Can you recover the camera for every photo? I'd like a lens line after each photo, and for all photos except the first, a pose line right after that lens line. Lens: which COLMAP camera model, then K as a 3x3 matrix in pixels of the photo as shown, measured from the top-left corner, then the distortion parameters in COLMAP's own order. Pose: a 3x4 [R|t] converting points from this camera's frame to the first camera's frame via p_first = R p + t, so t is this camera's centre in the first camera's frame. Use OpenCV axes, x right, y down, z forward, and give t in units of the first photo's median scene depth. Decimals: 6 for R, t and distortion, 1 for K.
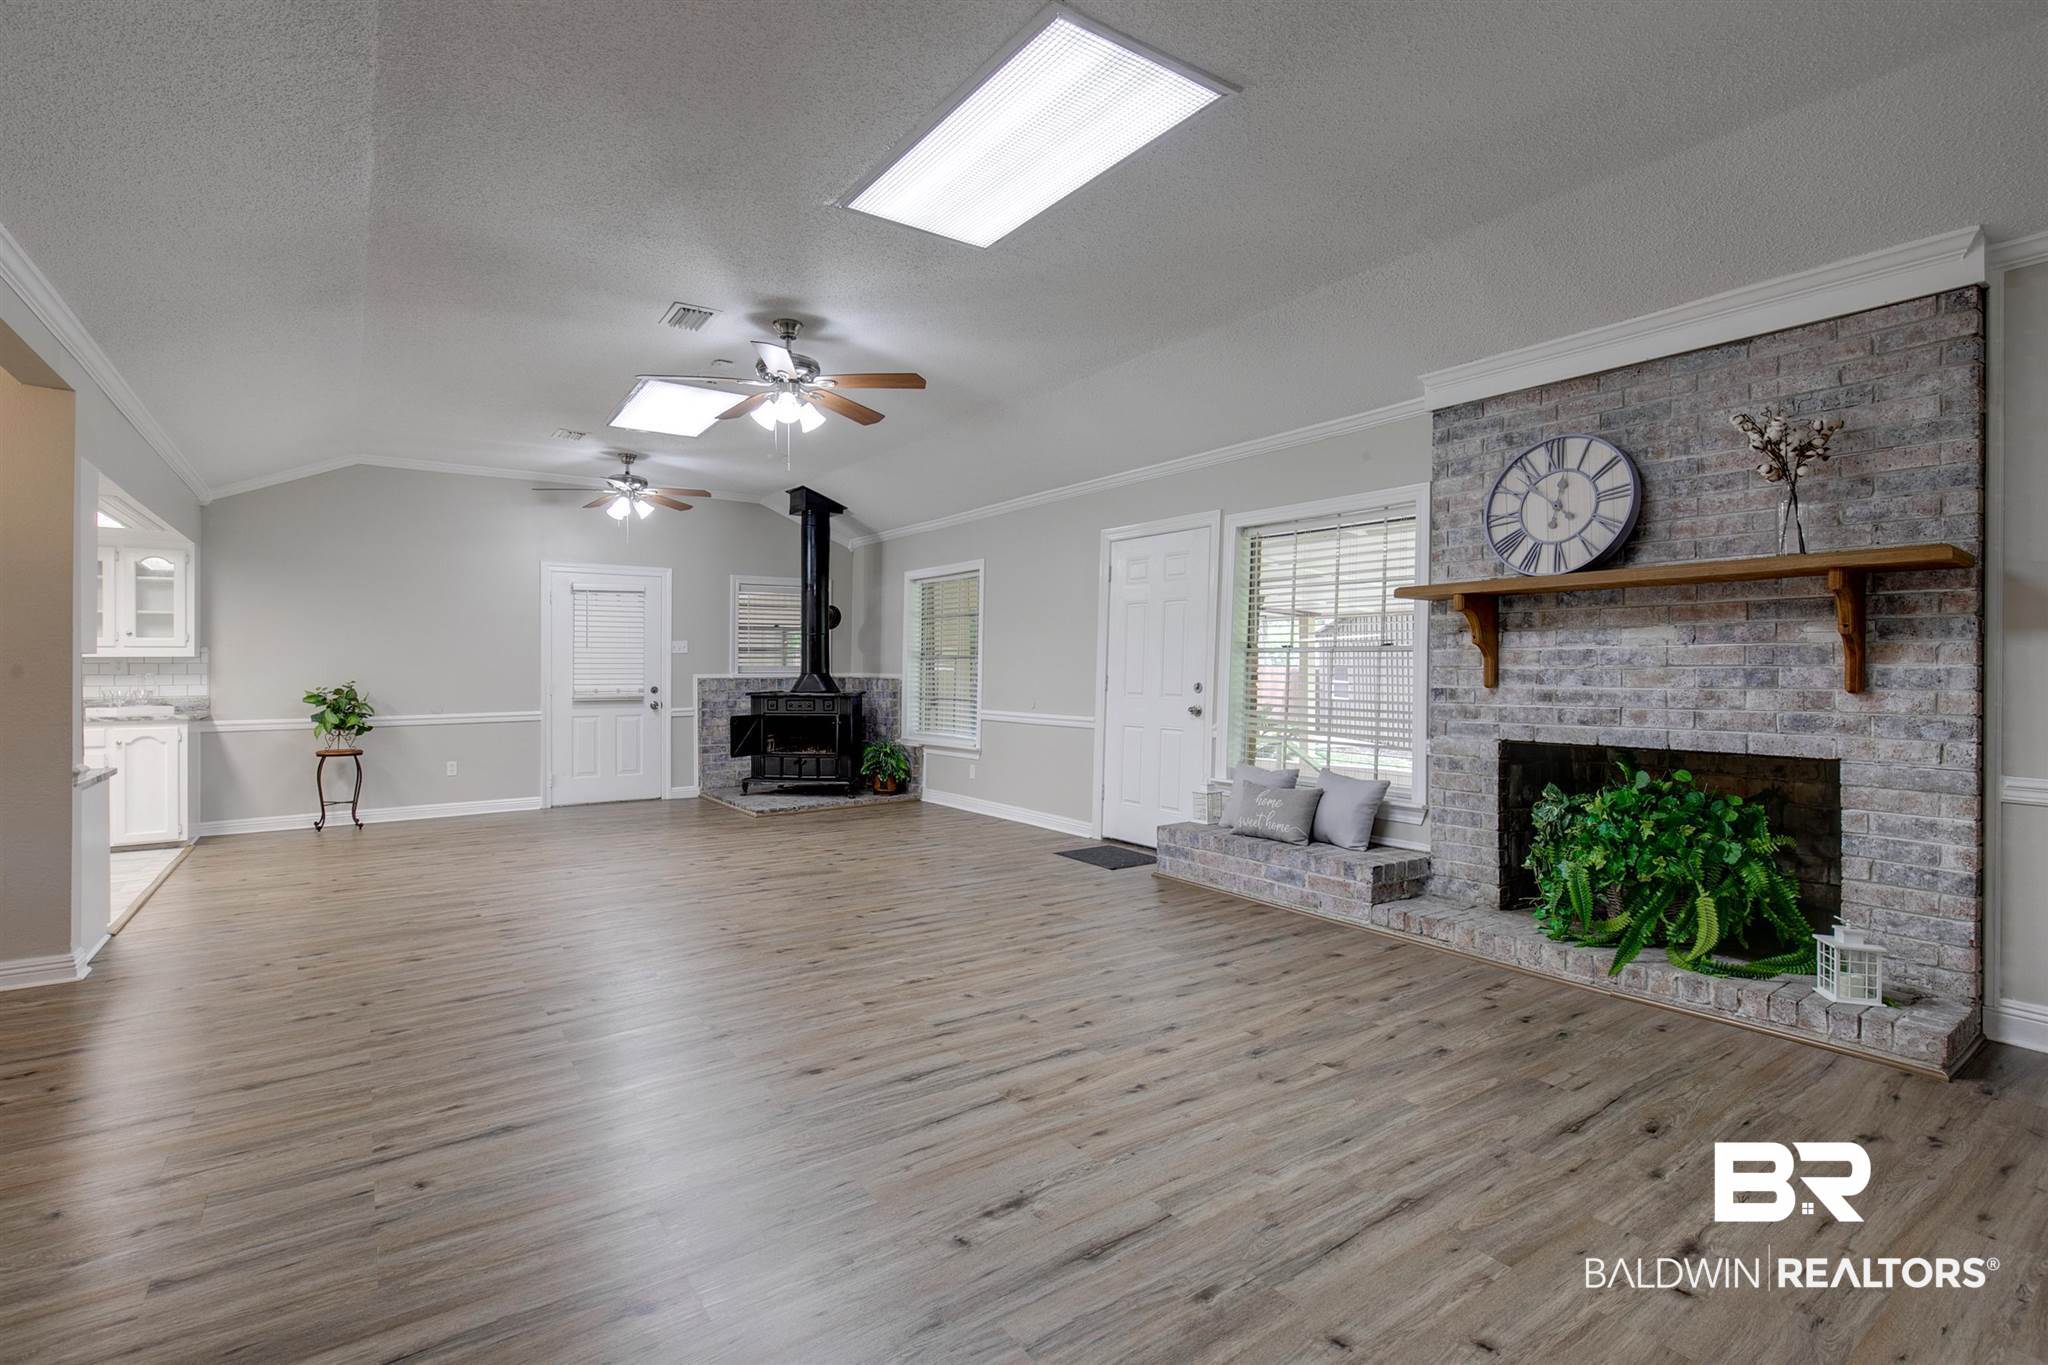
lens RADIAL K [[948.8, 0, 1005.2], [0, 948.8, 683.0], [0, 0, 1]] dist [-0.013705, 0.001047]
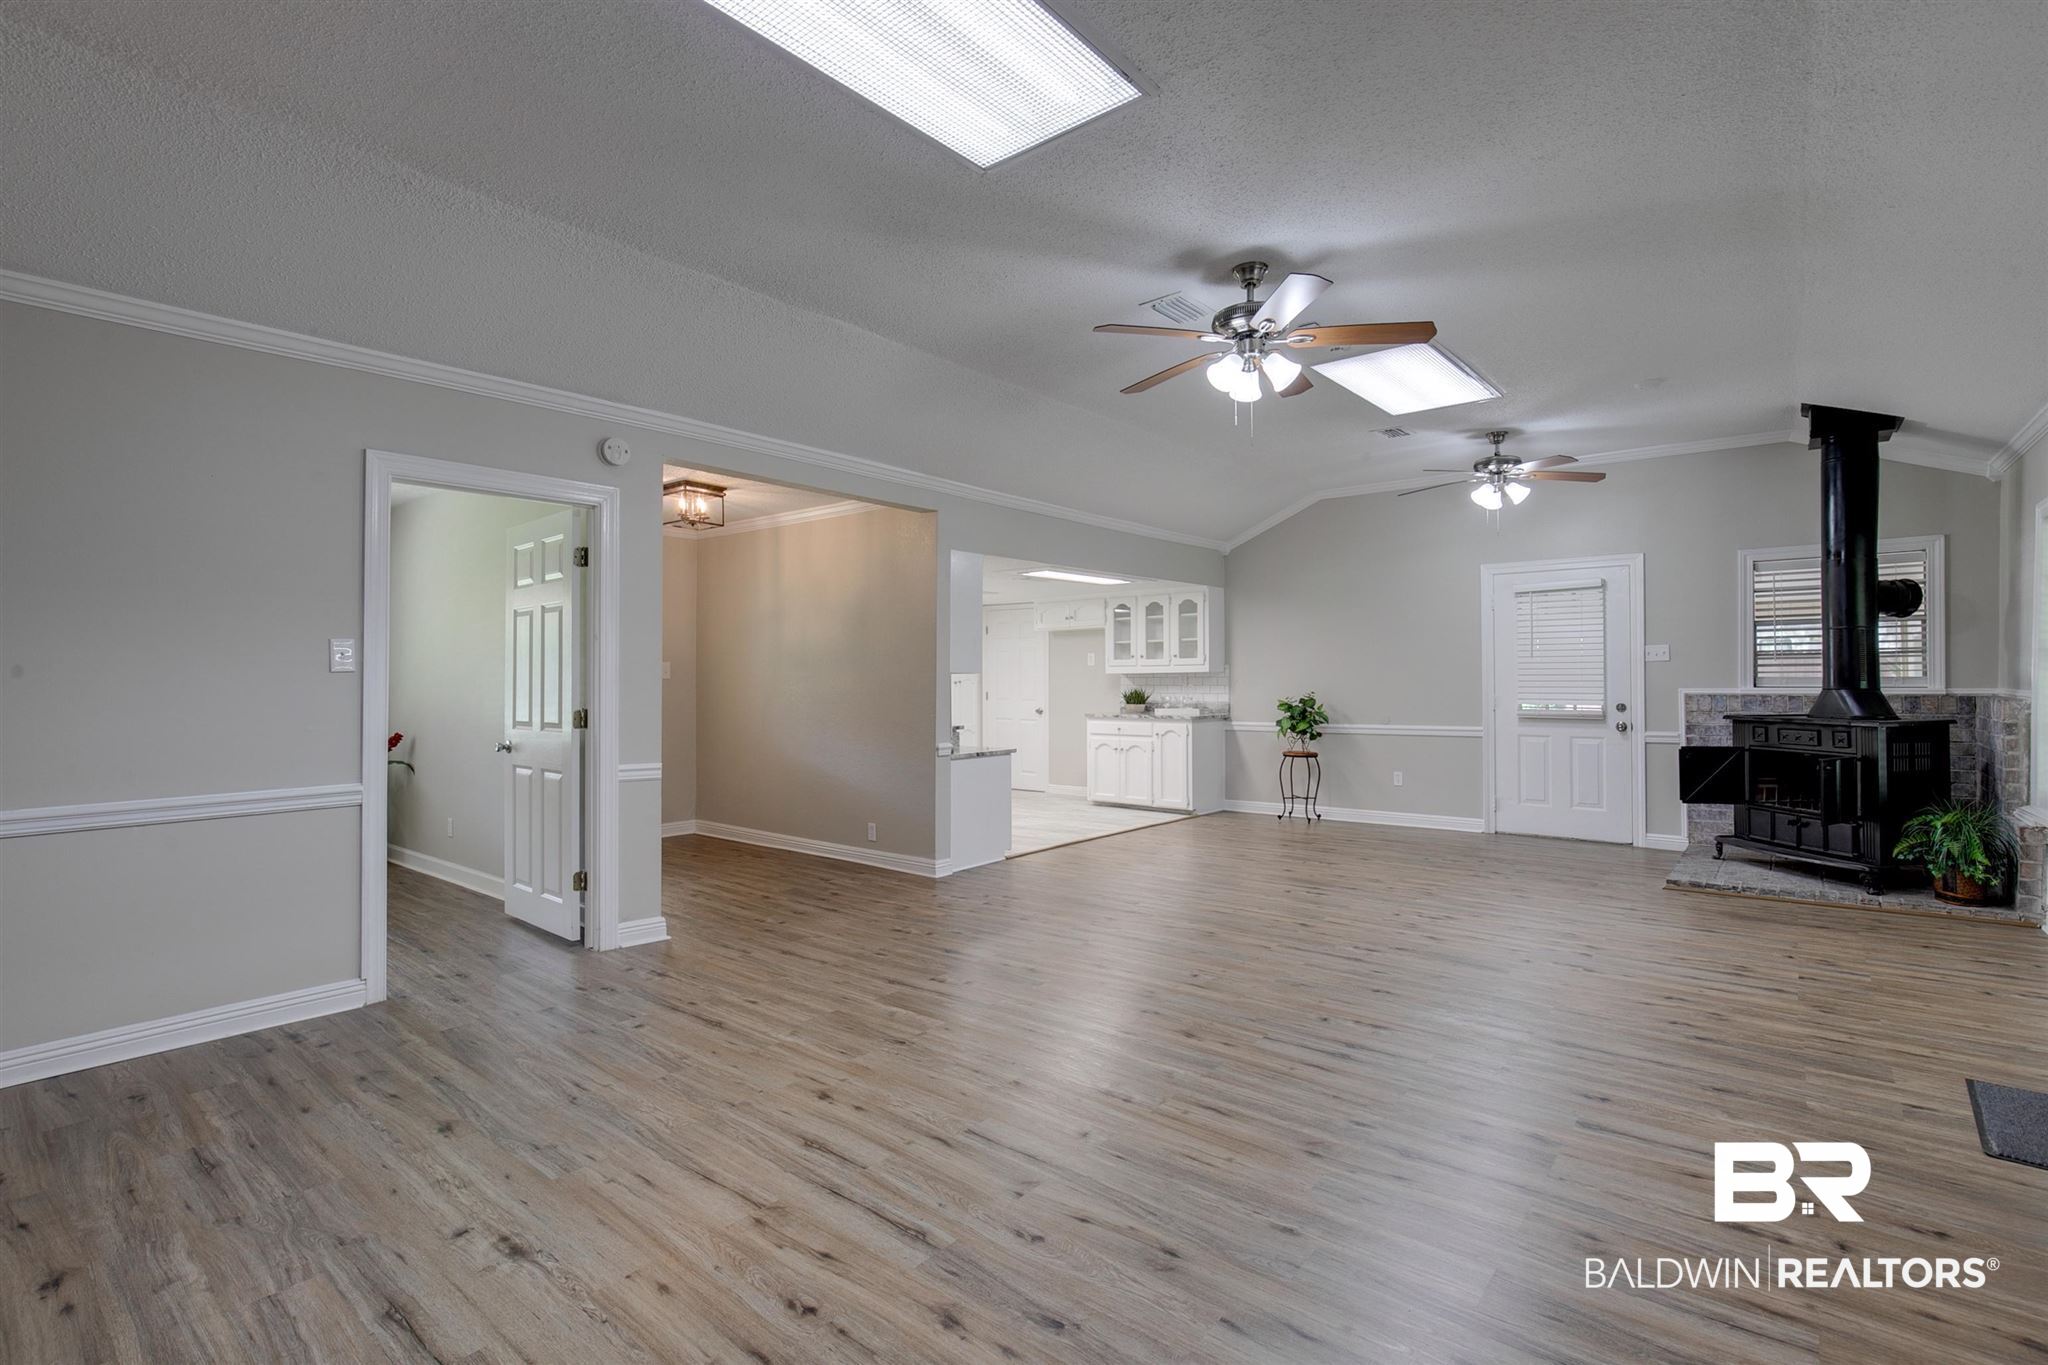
lens RADIAL K [[948.8, 0, 1025.9], [0, 948.8, 676.8], [0, 0, 1]] dist [-0.013705, 0.001047]
pose [[0.272802, -0.002804, -0.962066, 0.537838], [-0.011860, 0.999910, -0.006278, -0.015741], [0.961997, 0.013123, 0.272744, 0.618052]]
